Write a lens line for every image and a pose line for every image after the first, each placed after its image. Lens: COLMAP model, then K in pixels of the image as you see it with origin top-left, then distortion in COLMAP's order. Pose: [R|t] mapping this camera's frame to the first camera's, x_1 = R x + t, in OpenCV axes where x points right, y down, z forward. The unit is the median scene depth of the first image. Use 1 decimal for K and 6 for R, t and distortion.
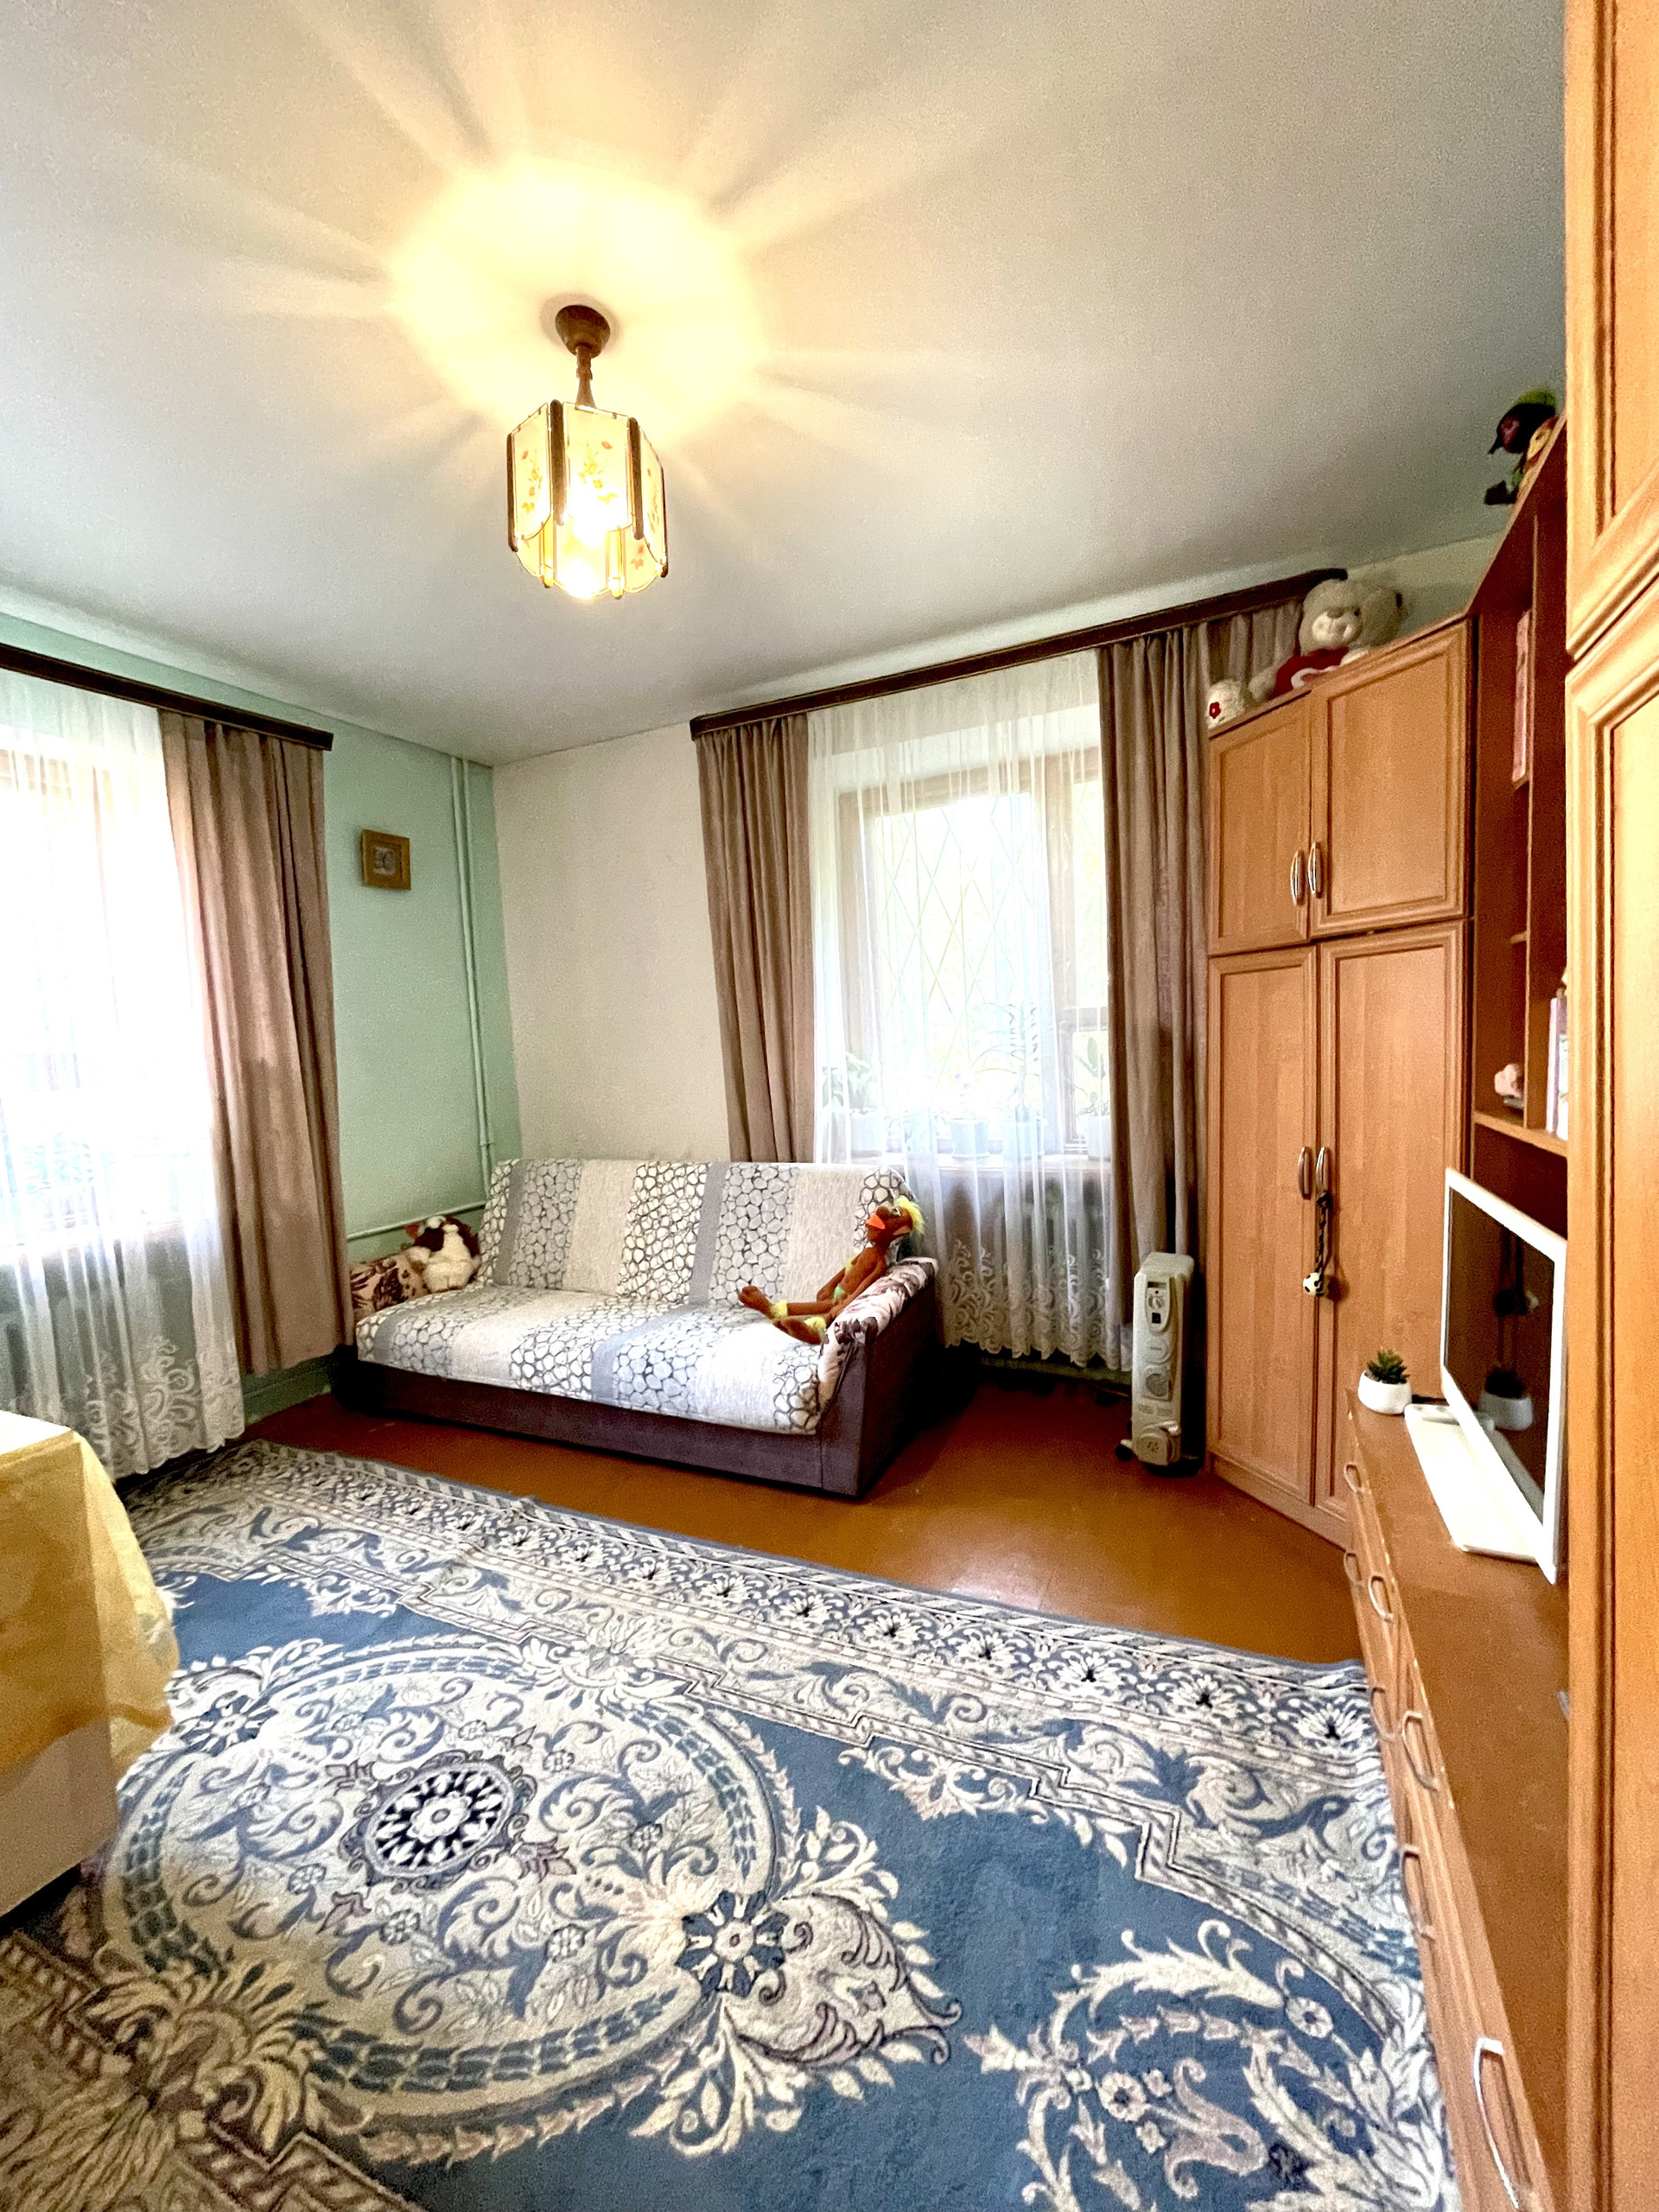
lens RADIAL K [[885.4, 0, 829.5], [0, 885.4, 1106.0], [0, 0, 1]] dist [-0.008443, 0.000488]
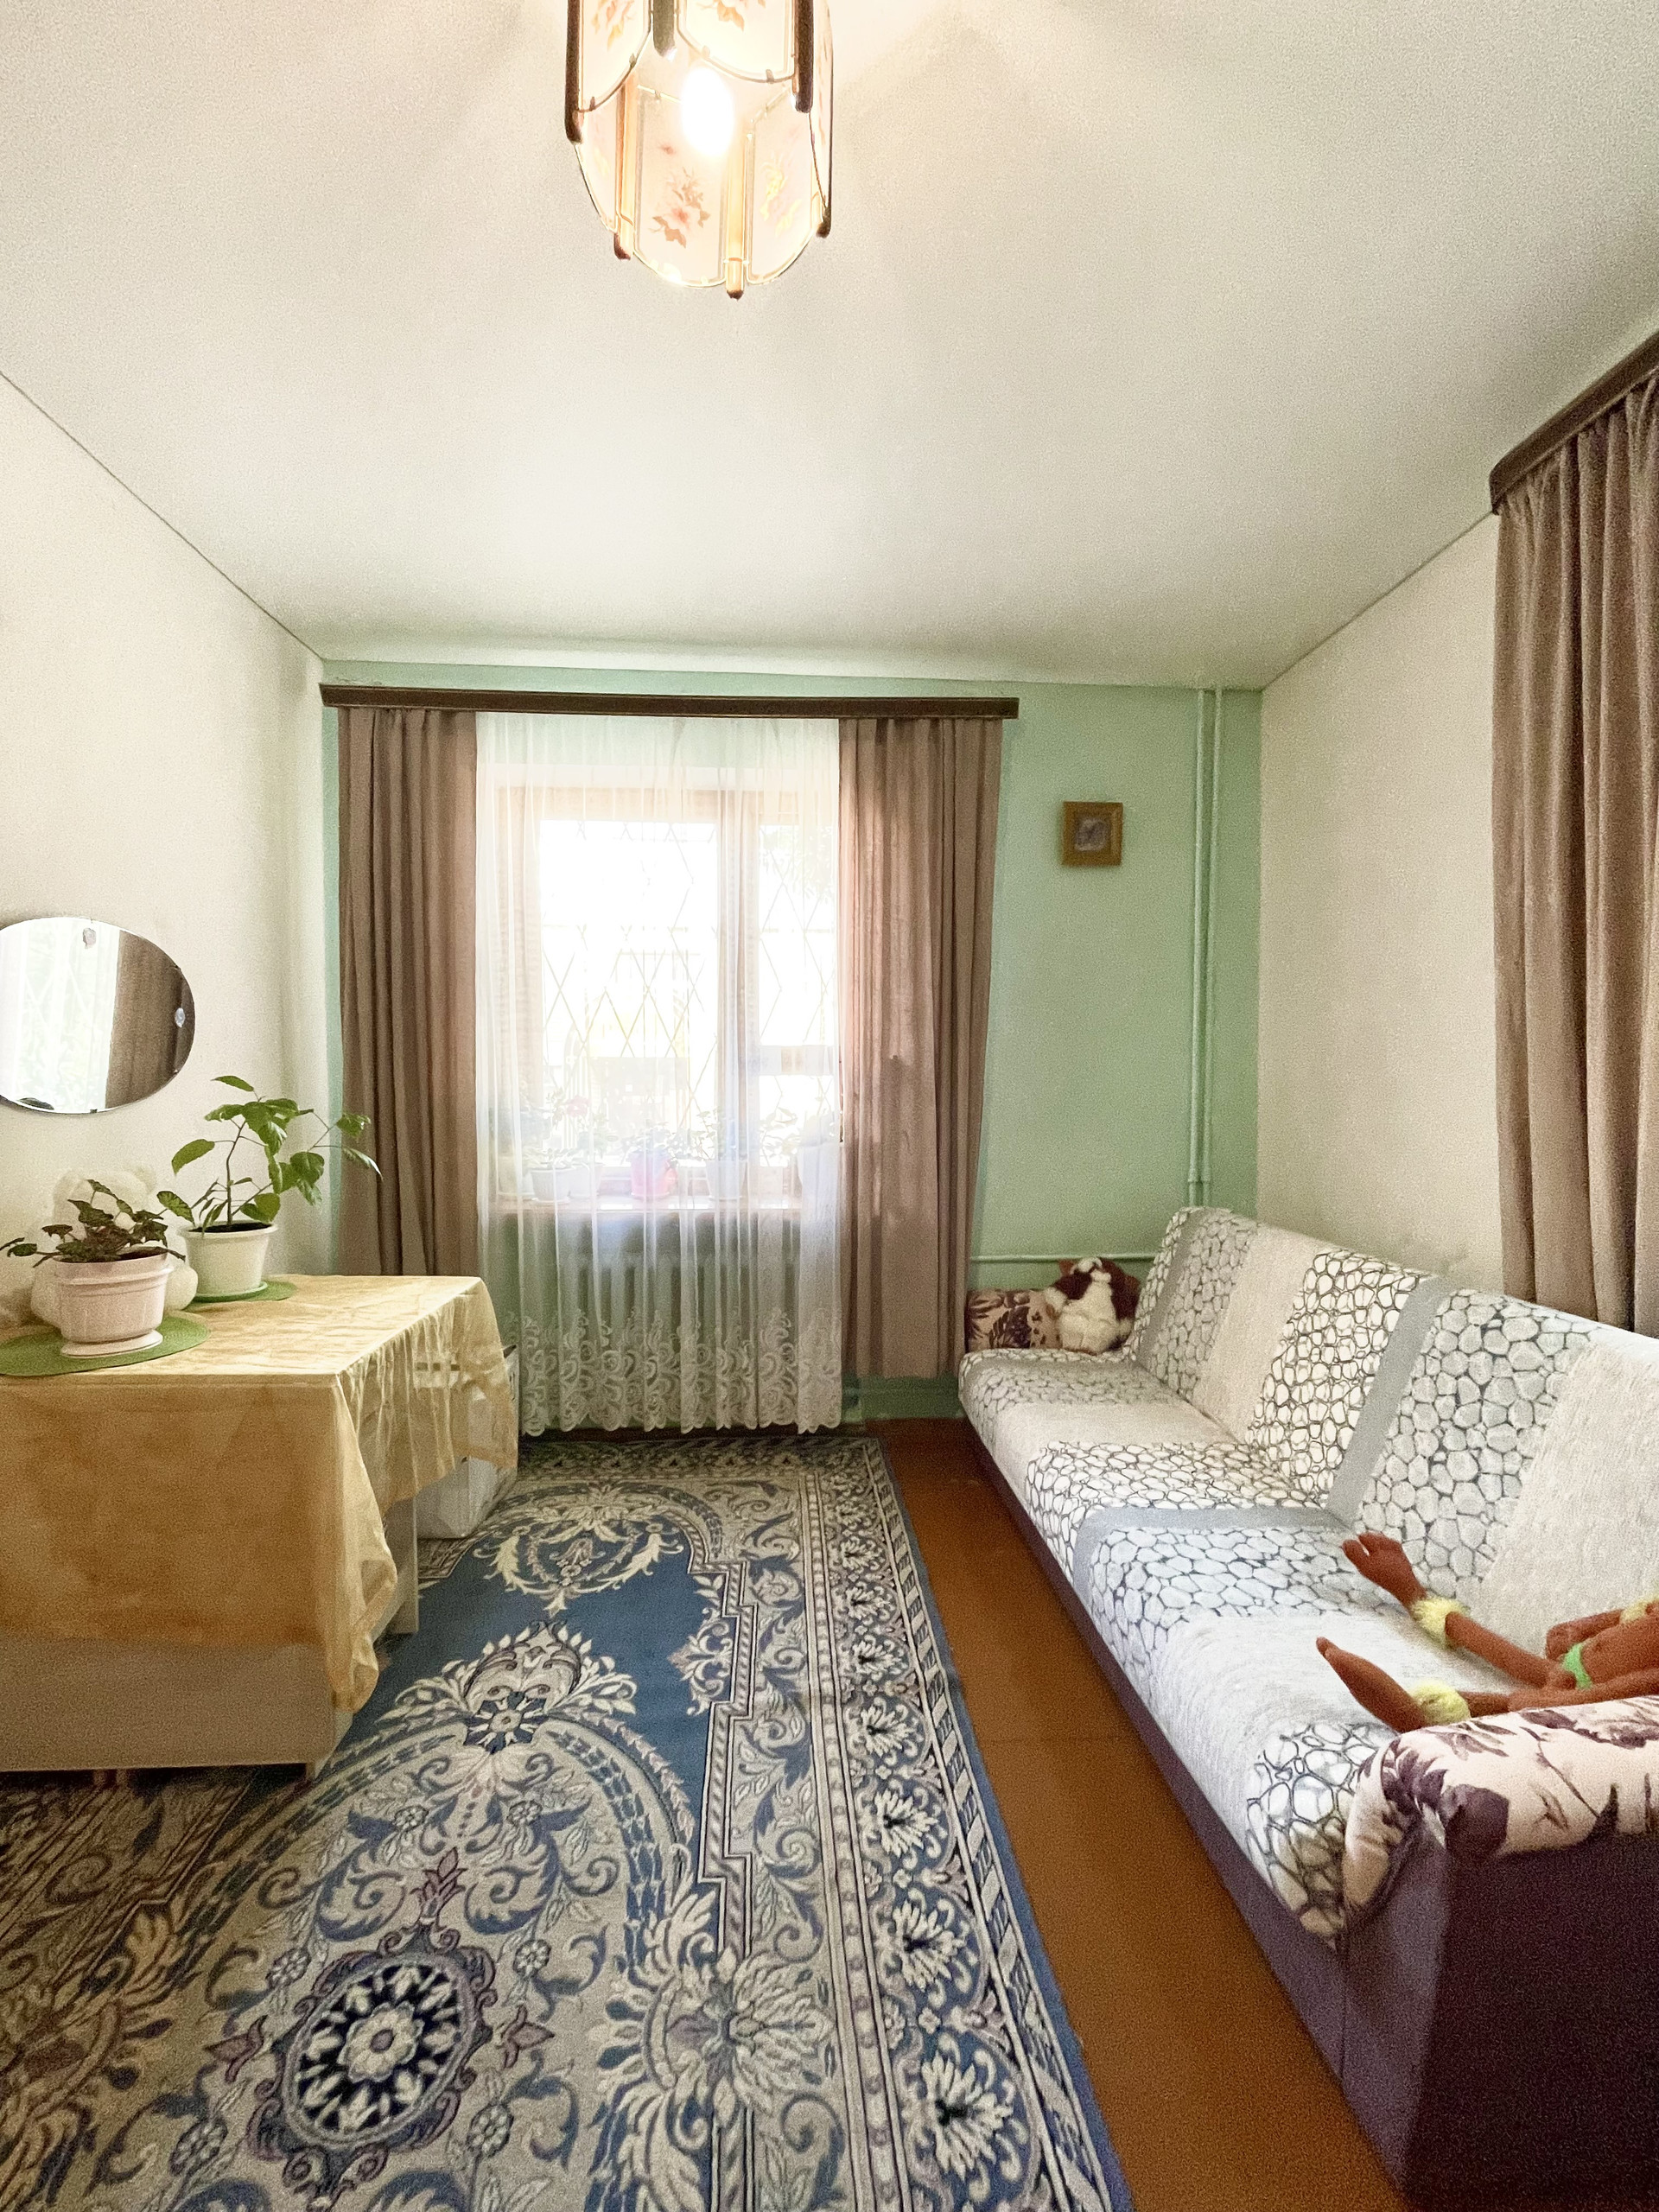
lens RADIAL K [[885.4, 0, 829.5], [0, 885.4, 1106.0], [0, 0, 1]] dist [-0.008443, 0.000488]
pose [[0.496155, 0.083066, -0.864252, 0.164836], [-0.098809, 0.994348, 0.038845, -0.029386], [0.862593, 0.066123, 0.501558, 0.446908]]
